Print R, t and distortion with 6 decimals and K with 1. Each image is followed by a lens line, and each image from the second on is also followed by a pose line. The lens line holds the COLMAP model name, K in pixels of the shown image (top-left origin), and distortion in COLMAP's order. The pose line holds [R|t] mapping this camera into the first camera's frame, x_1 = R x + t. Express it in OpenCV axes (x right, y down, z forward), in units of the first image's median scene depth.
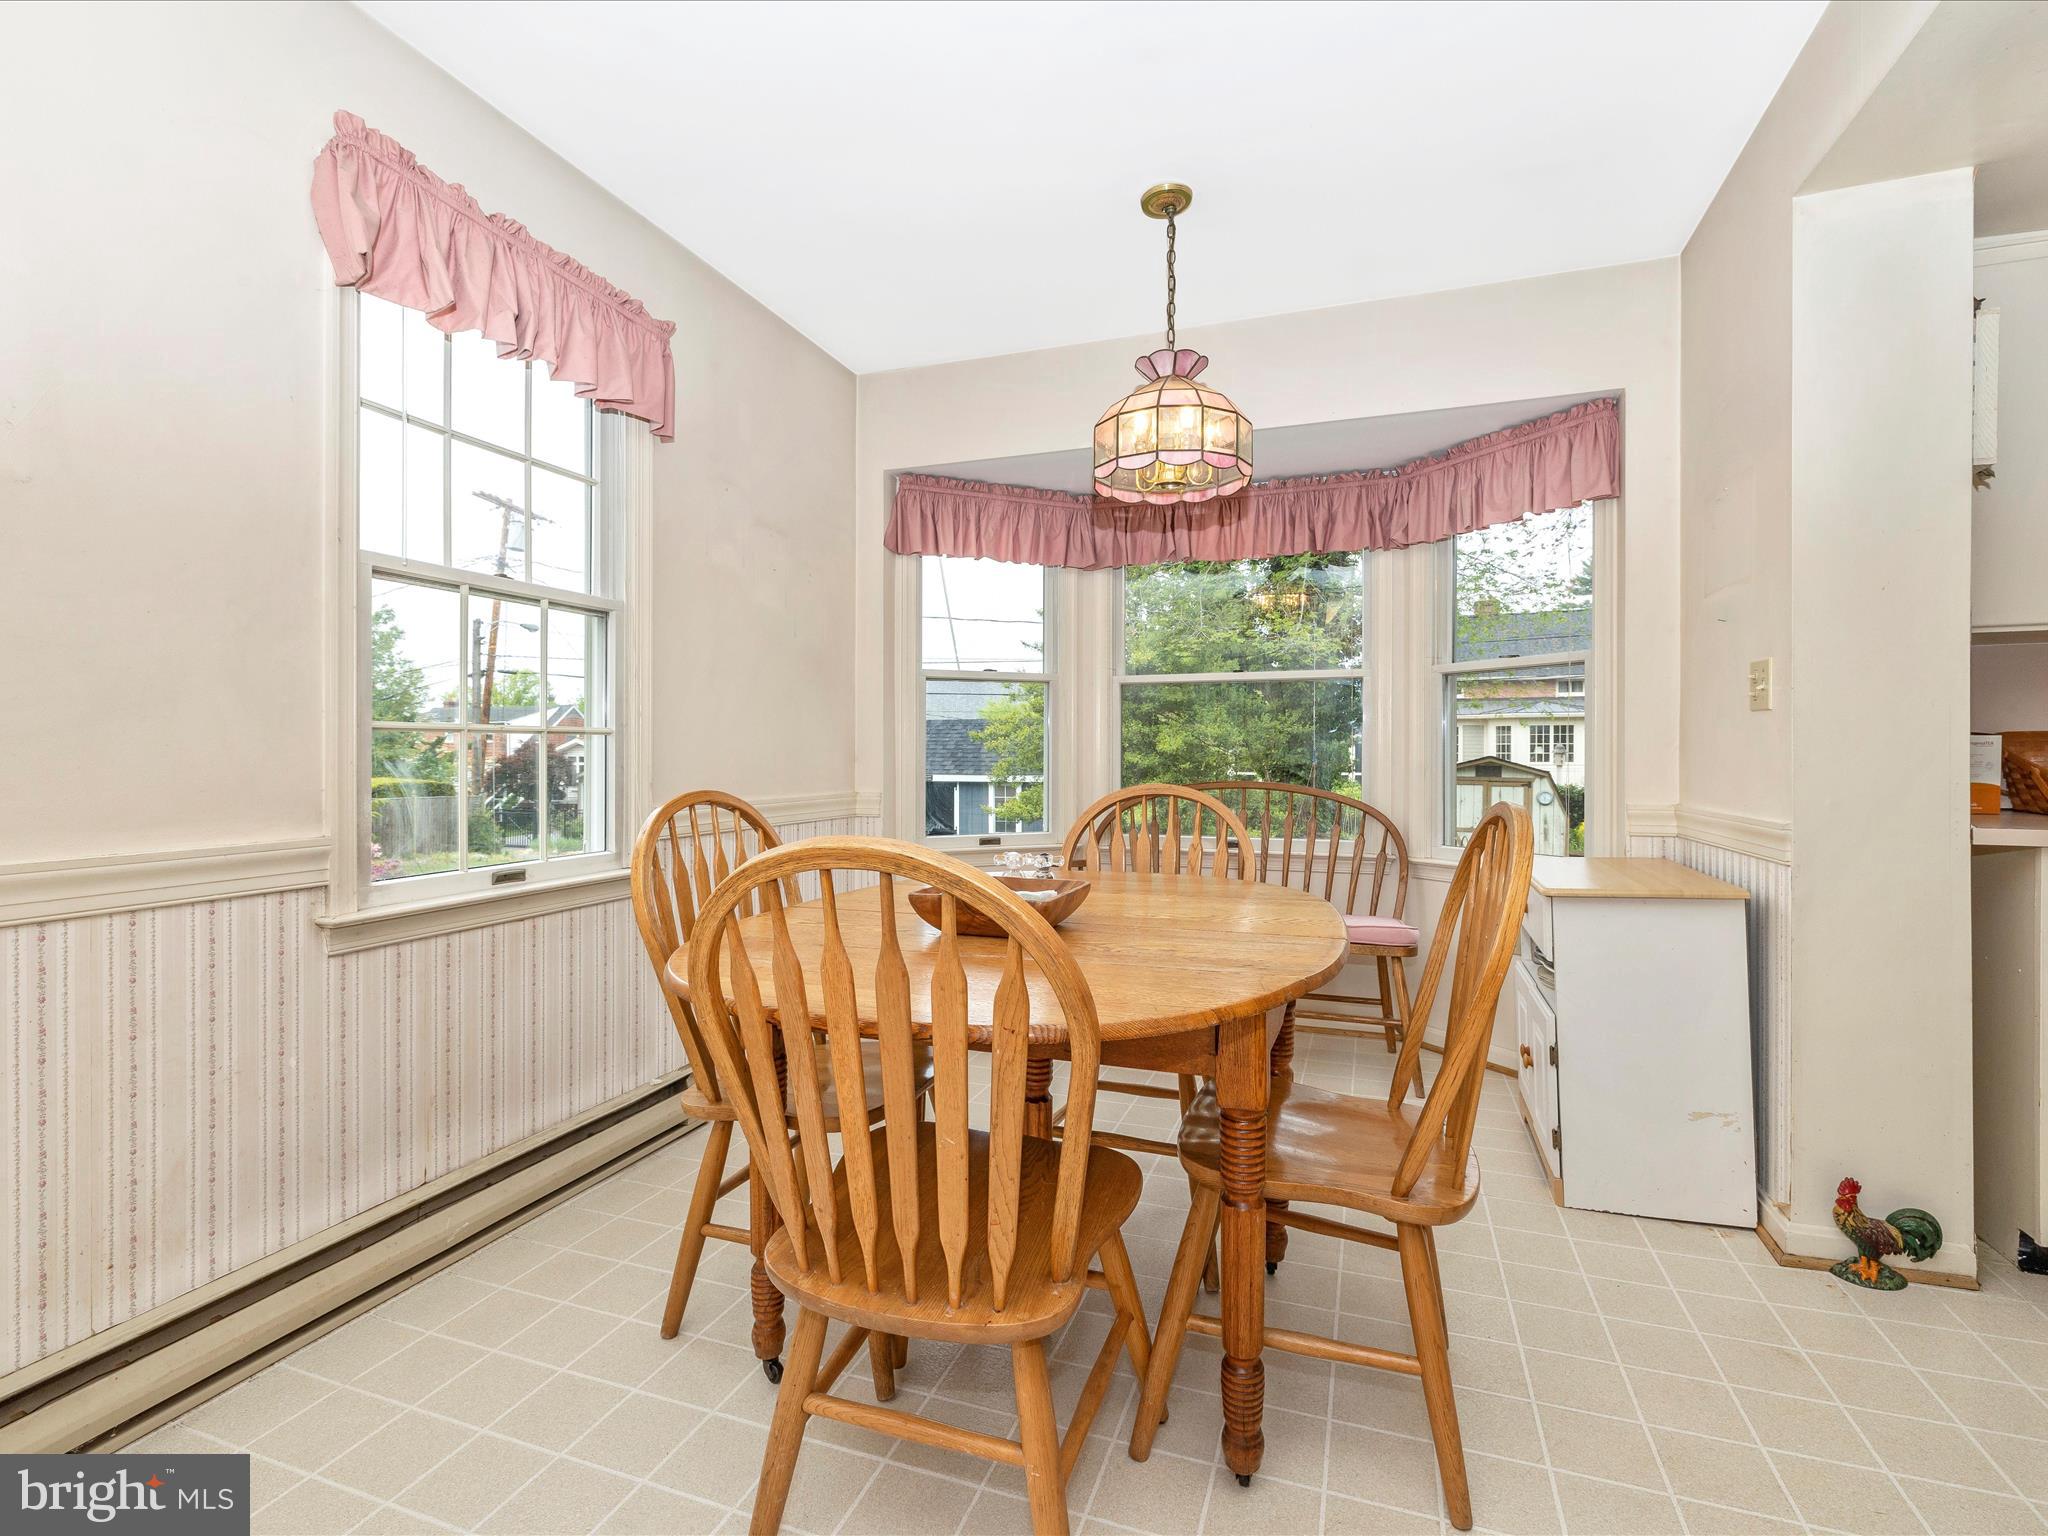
lens RADIAL K [[952.3, 0, 1023.0], [0, 952.3, 751.3], [0, 0, 1]] dist [0.001861, -0.001103]
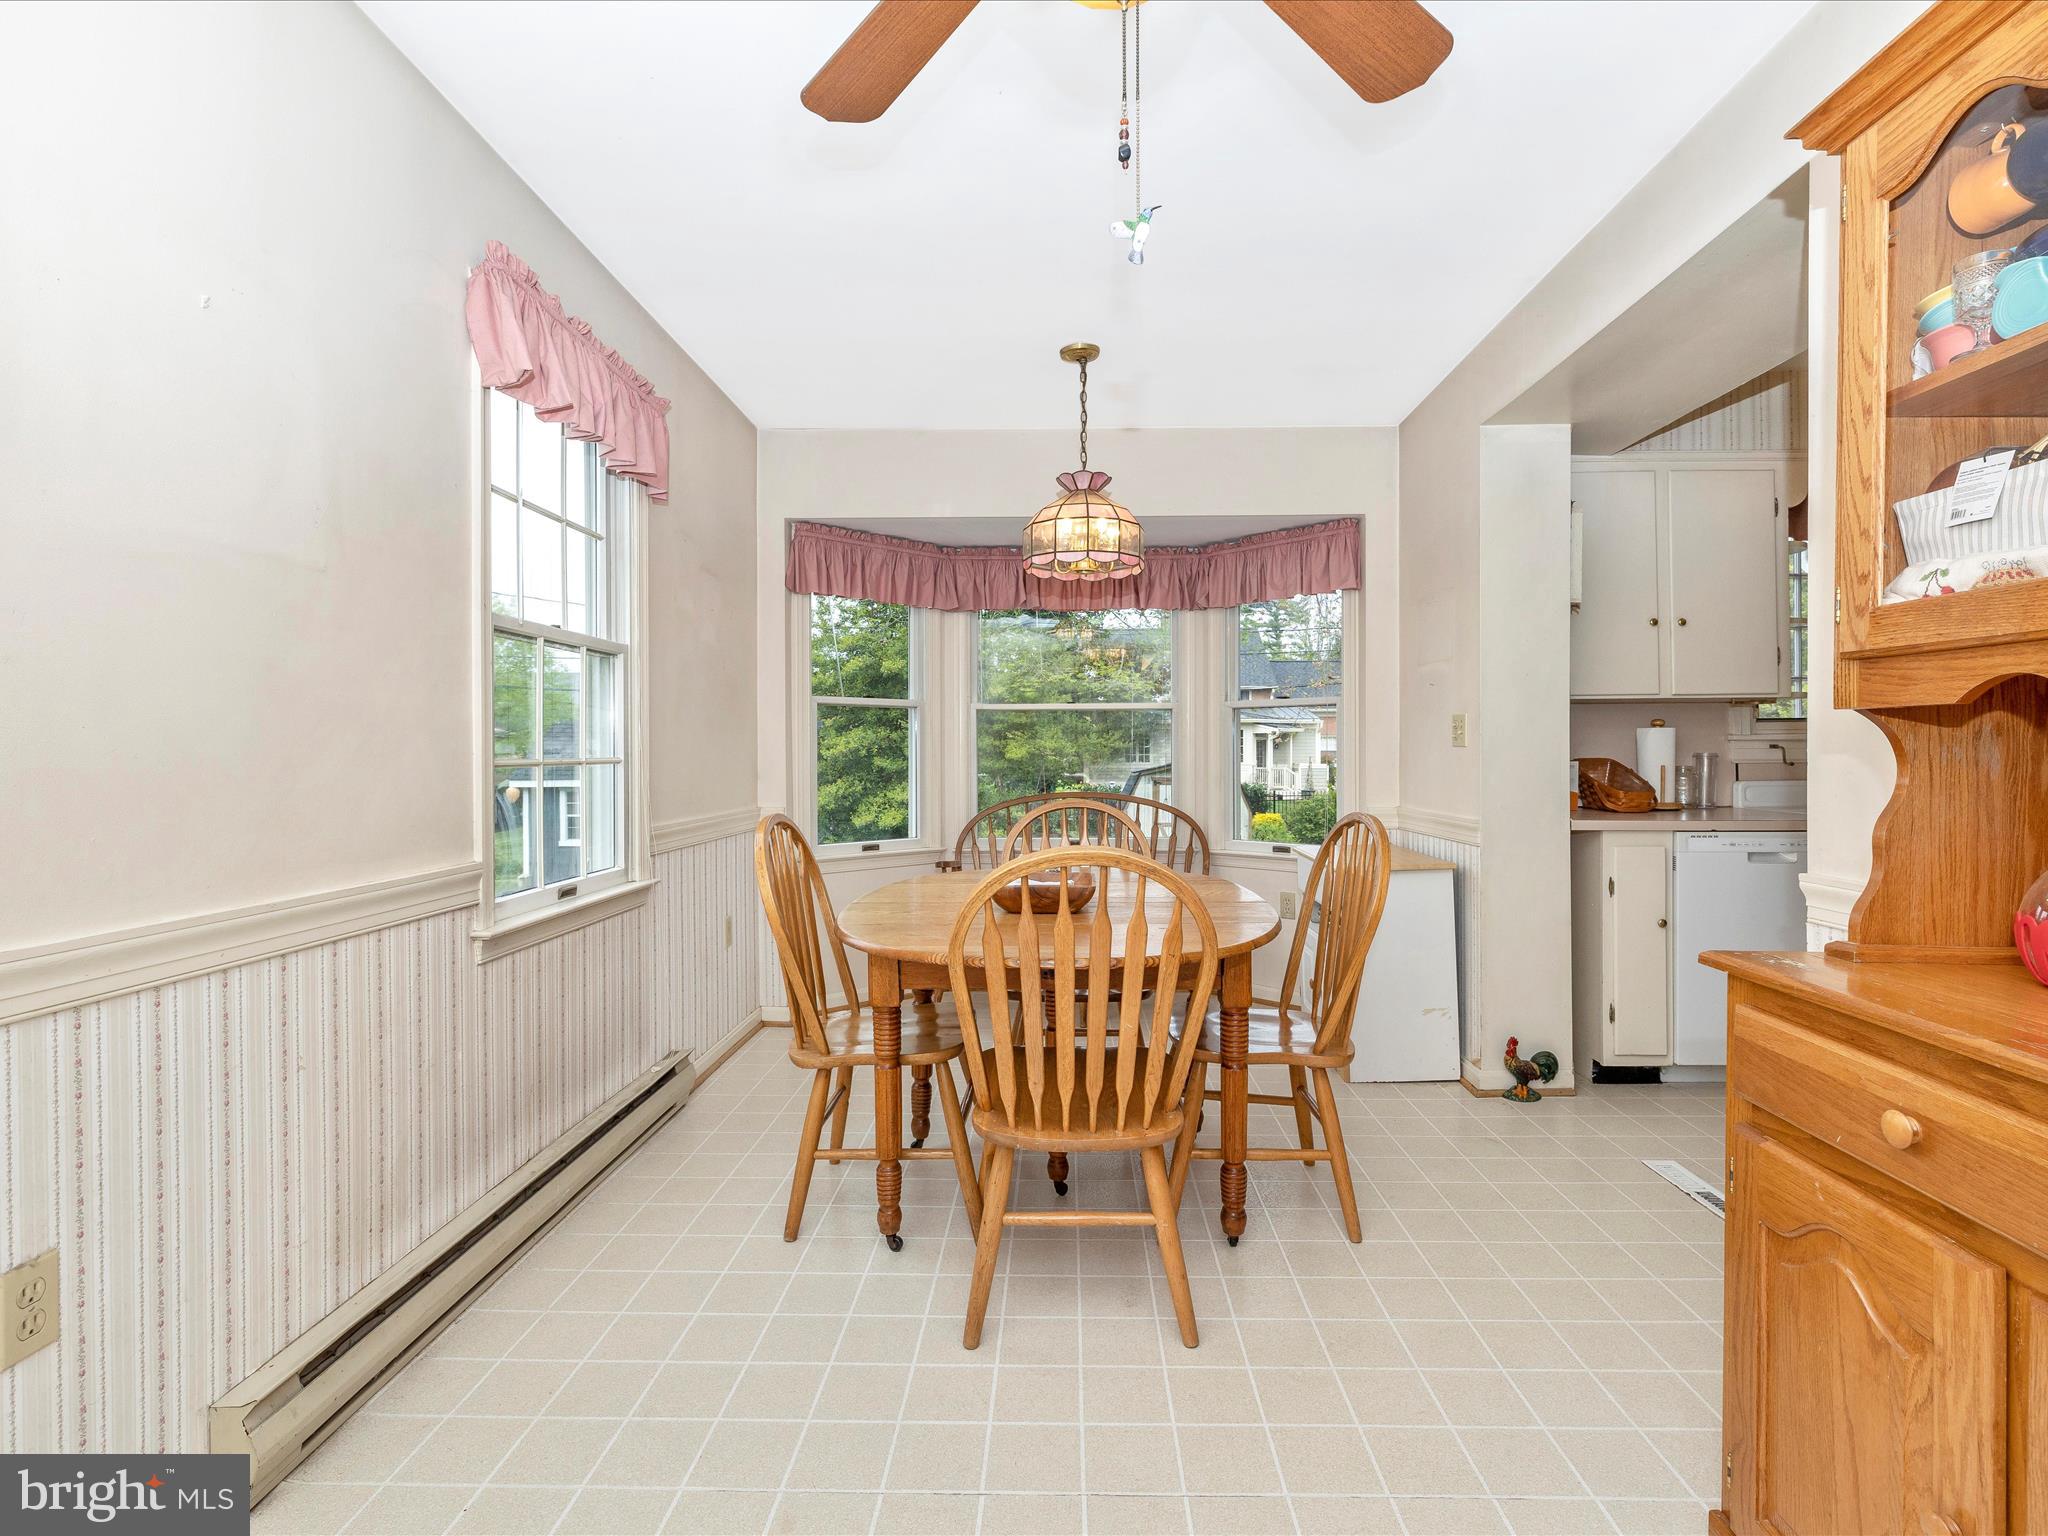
lens RADIAL K [[970.2, 0, 1024.7], [0, 970.2, 750.2], [0, 0, 1]] dist [0.003388, 0.000436]
pose [[0.950108, -0.001323, 0.311919, -0.369094], [0.001666, 0.999998, -0.000831, -0.034782], [-0.311917, 0.001309, 0.950108, -0.264798]]
